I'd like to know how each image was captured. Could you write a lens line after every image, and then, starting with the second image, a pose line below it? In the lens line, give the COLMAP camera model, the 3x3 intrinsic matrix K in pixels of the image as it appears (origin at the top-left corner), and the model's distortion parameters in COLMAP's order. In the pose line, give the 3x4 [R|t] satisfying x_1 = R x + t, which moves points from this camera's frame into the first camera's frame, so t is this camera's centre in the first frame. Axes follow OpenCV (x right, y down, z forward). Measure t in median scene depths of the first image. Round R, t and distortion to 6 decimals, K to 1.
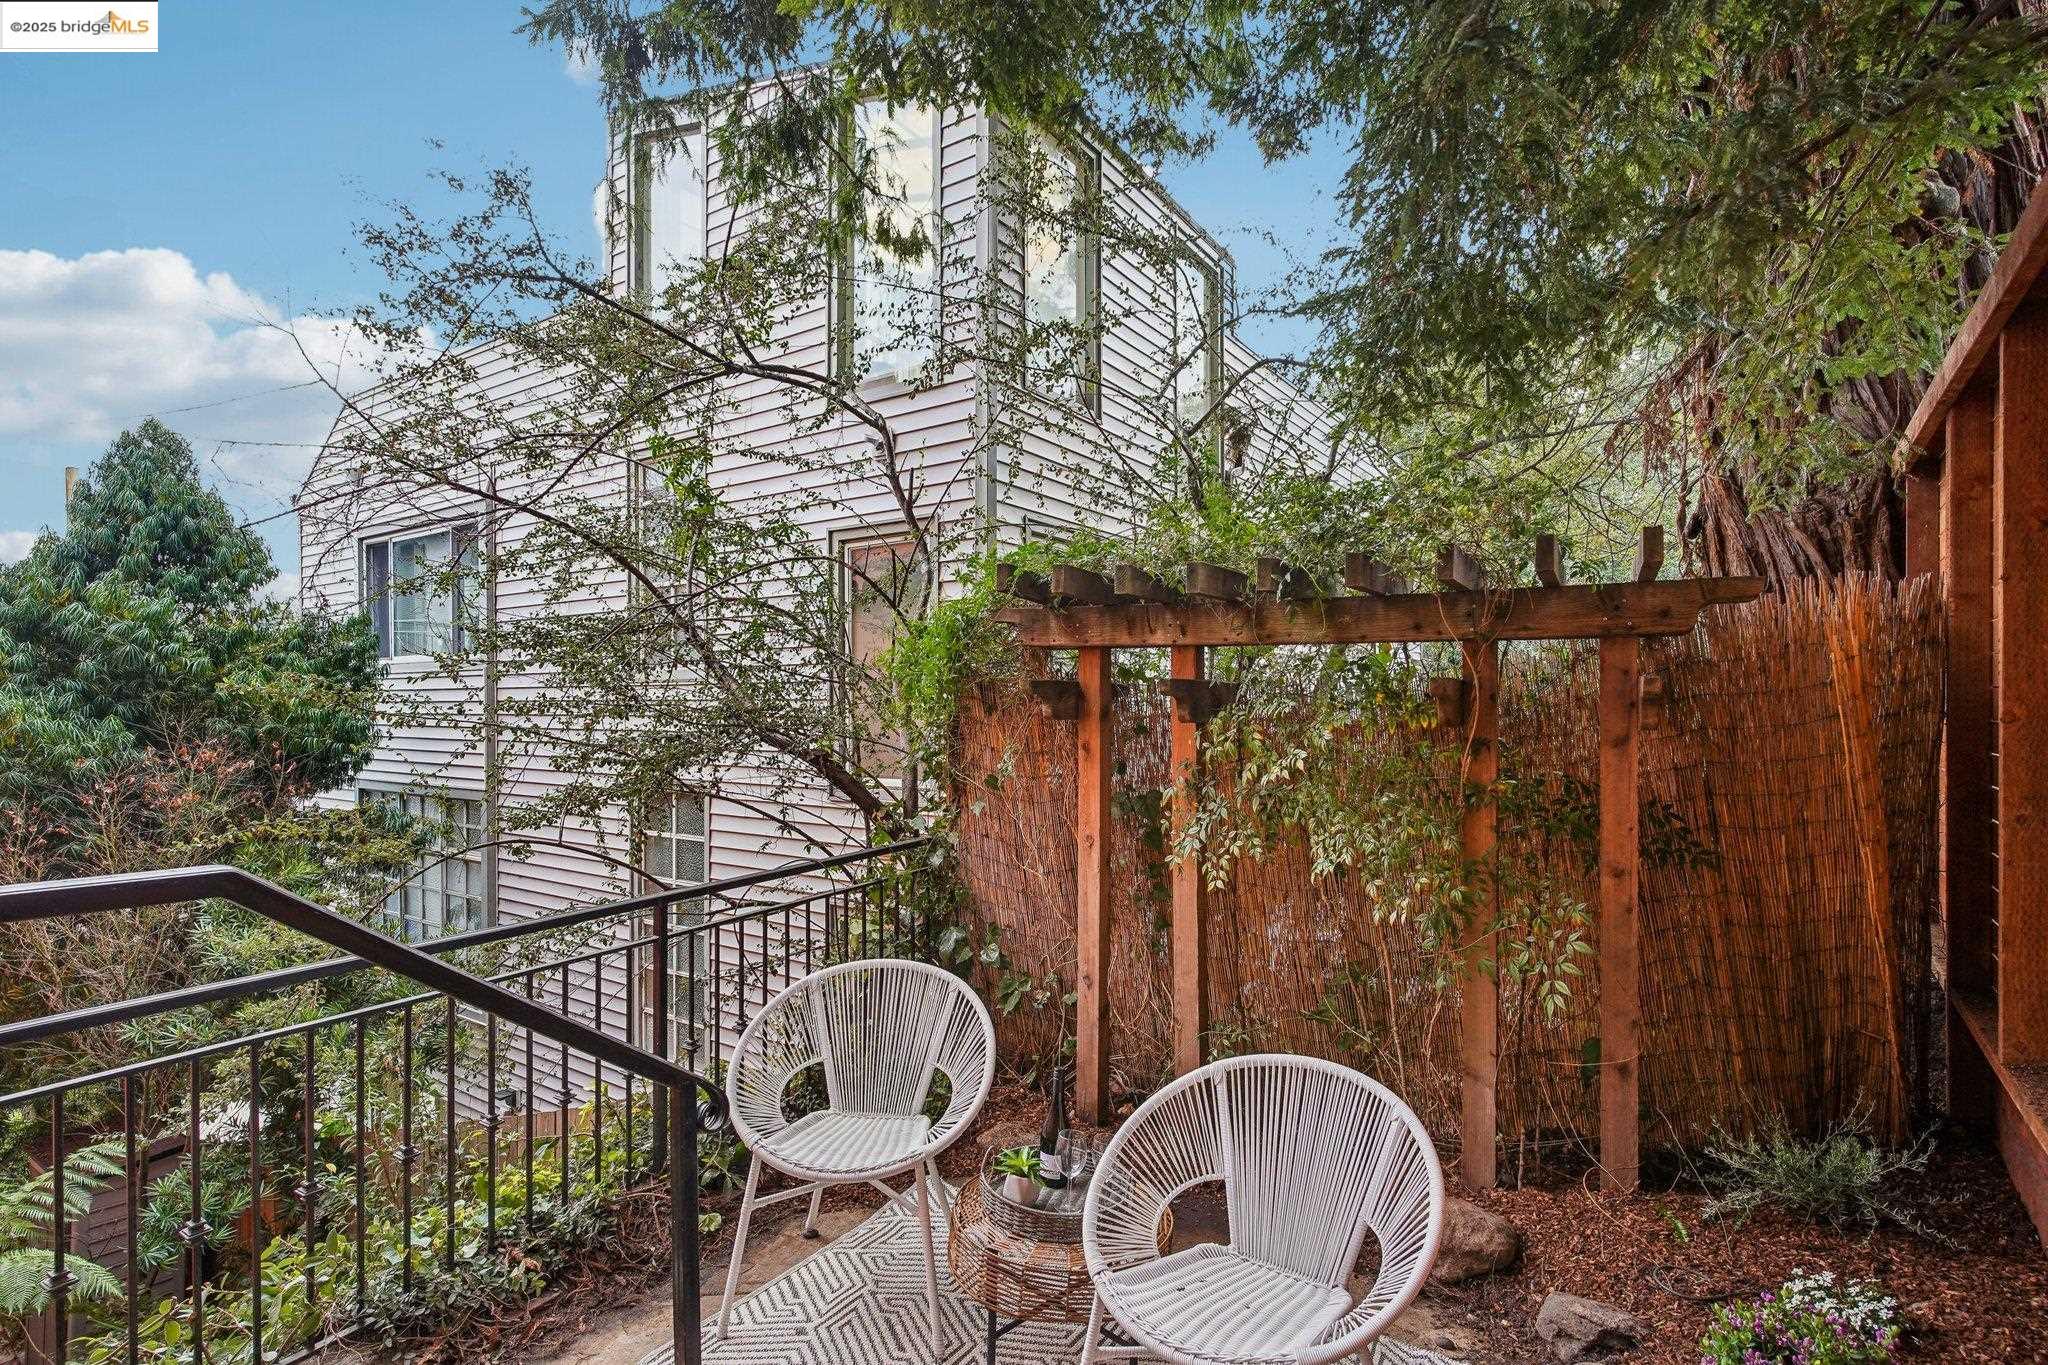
lens RADIAL K [[995.4, 0, 995.6], [0, 995.4, 717.3], [0, 0, 1]] dist [0.003496, -0.003368]
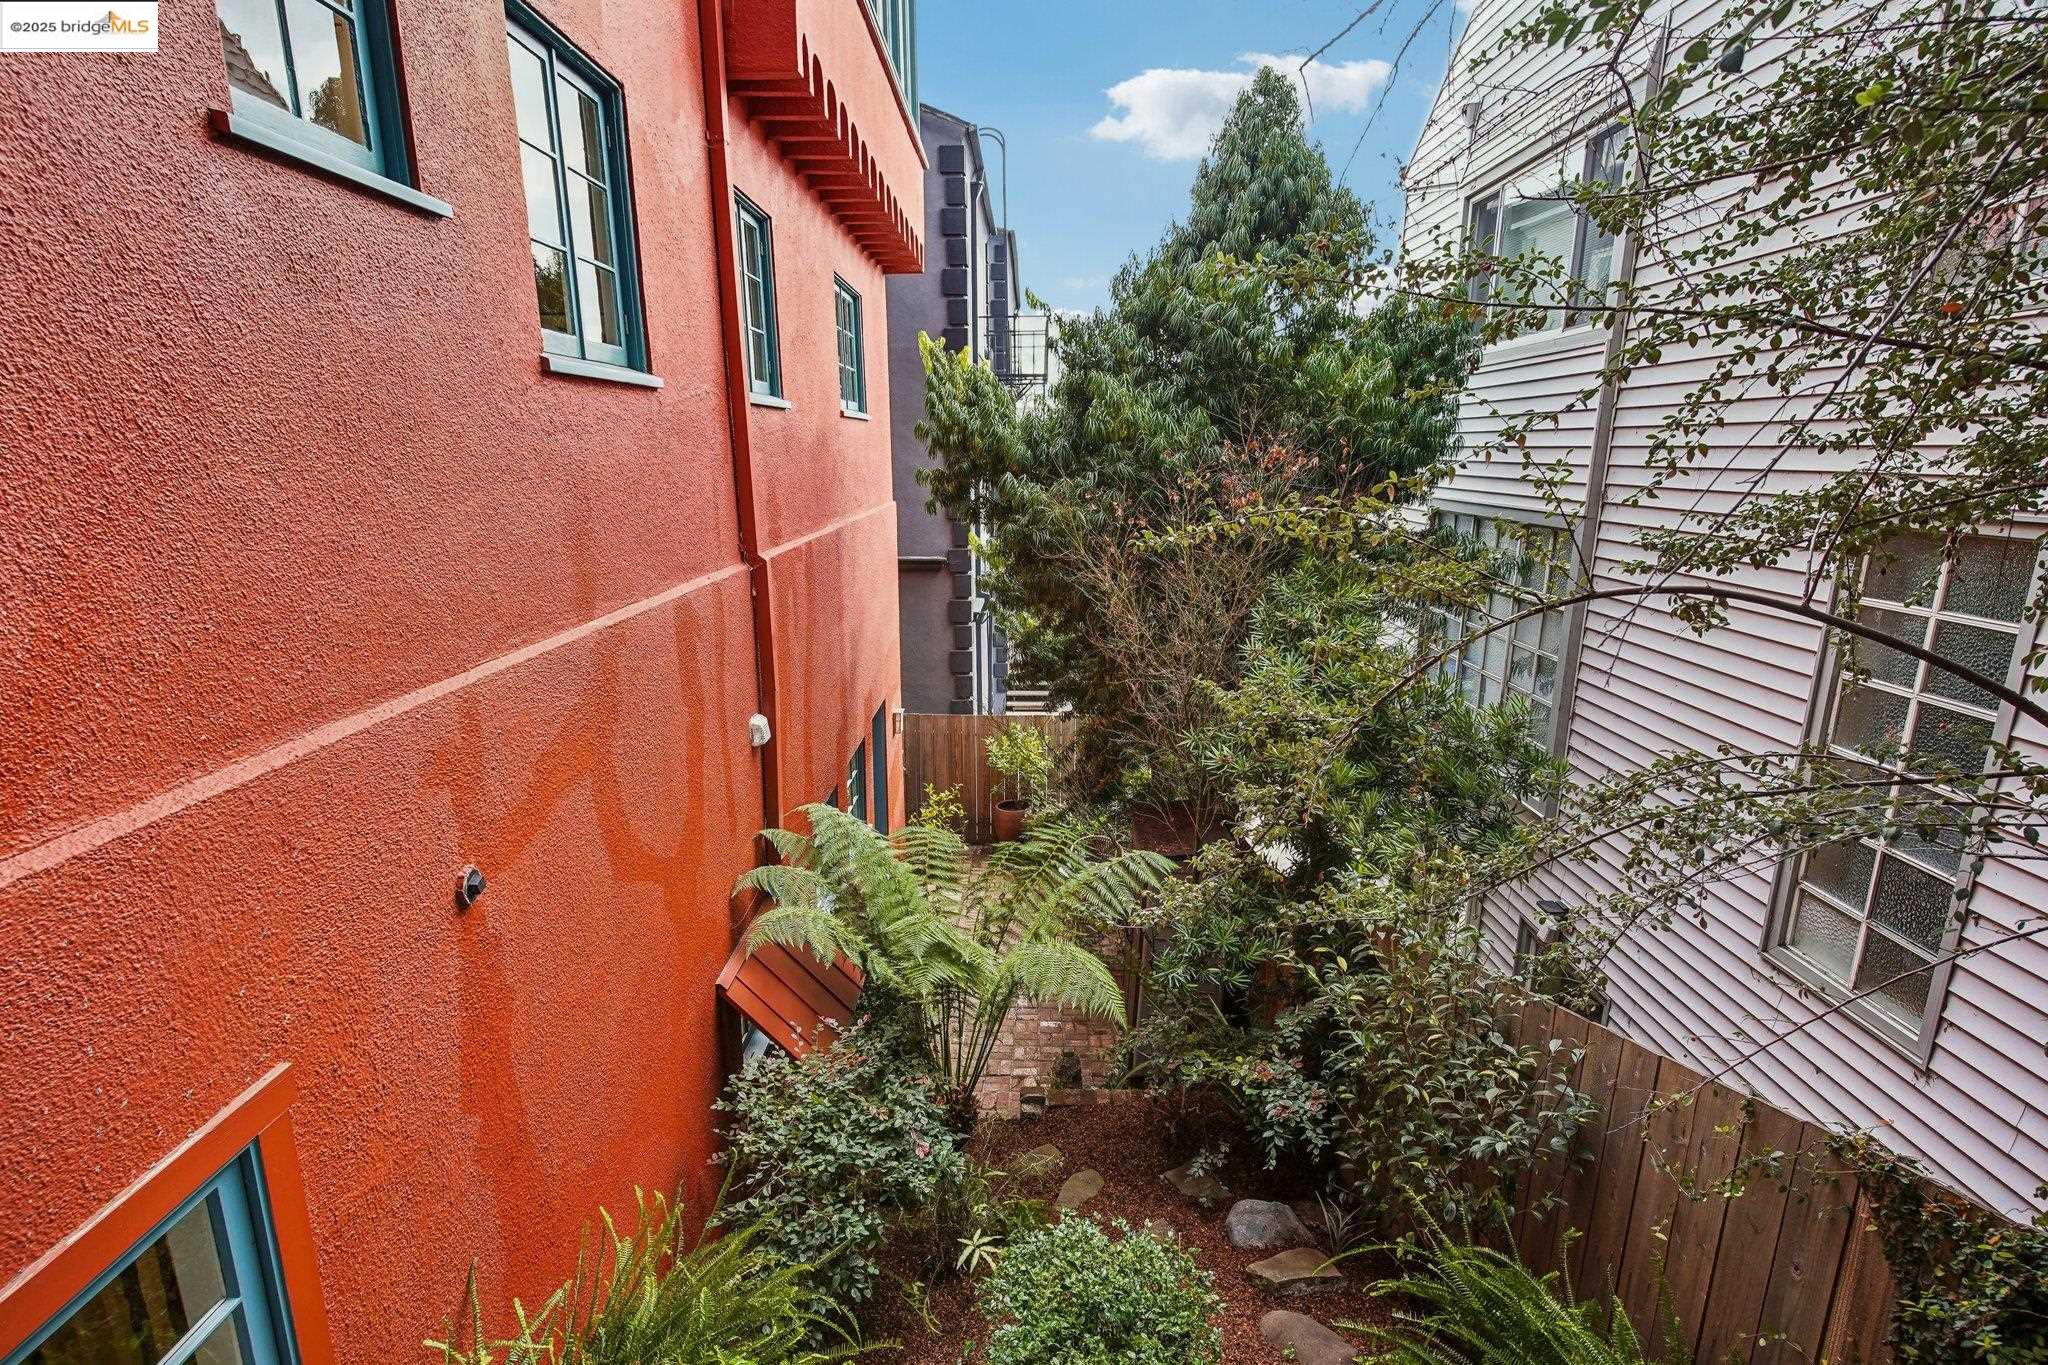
lens RADIAL K [[995.4, 0, 1020.6], [0, 995.4, 695.0], [0, 0, 1]] dist [0.003496, -0.003368]
pose [[0.570772, 0.202217, -0.795819, -0.158644], [-0.012116, 0.971169, 0.238084, 0.036343], [0.821020, -0.126249, 0.556766, 0.267849]]
